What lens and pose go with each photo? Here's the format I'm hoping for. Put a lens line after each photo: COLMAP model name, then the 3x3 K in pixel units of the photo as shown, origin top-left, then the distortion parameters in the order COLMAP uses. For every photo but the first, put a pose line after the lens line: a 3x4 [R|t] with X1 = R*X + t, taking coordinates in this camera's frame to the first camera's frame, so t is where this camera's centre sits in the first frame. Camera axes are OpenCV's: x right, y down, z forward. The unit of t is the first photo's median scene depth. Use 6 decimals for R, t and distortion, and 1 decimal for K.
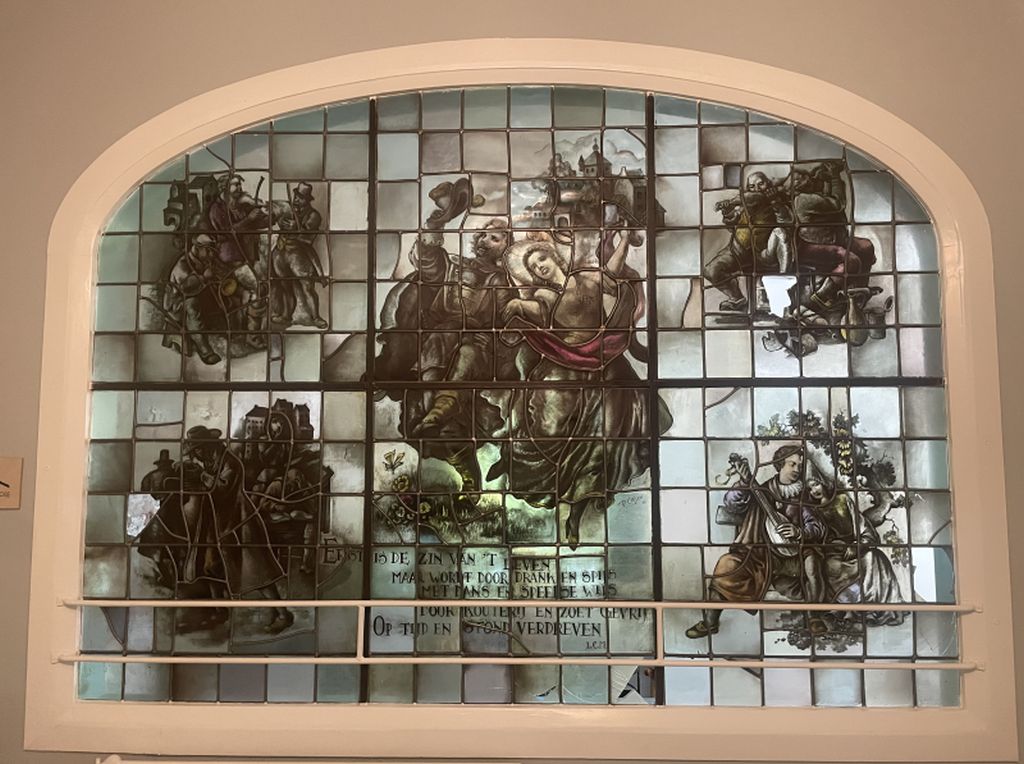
lens RADIAL K [[776.3, 0, 507.8], [0, 776.3, 381.4], [0, 0, 1]] dist [0.074758, -0.003729]
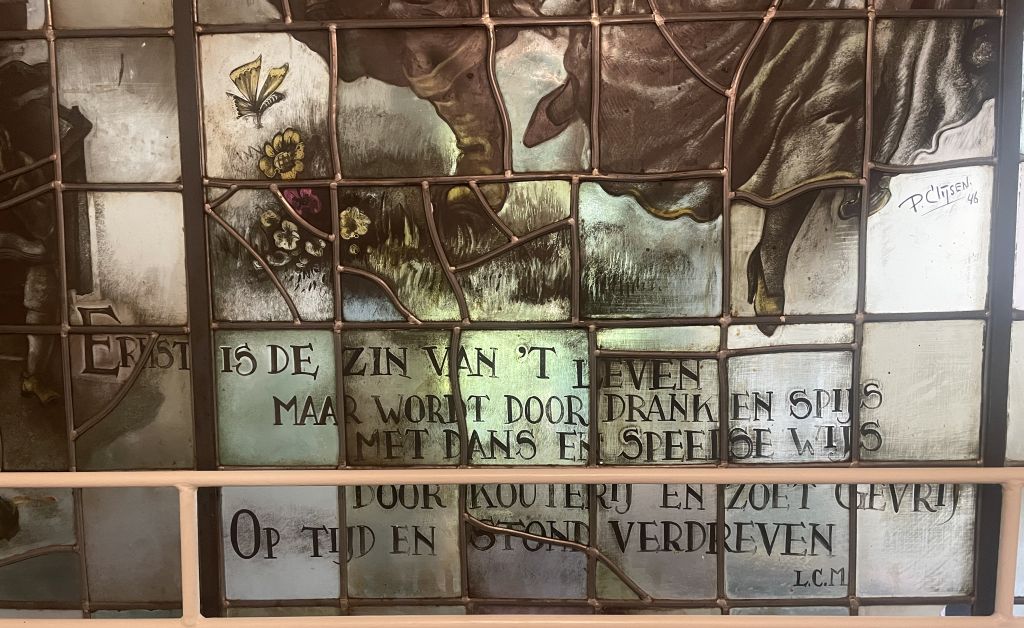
lens RADIAL K [[767.9, 0, 513.6], [0, 767.9, 313.5], [0, 0, 1]] dist [-0.006634, -0.003877]
pose [[0.999931, -0.010952, -0.004194, -0.032323], [0.011484, 0.986948, 0.160631, 0.147966], [0.002380, -0.160668, 0.987006, 0.647639]]
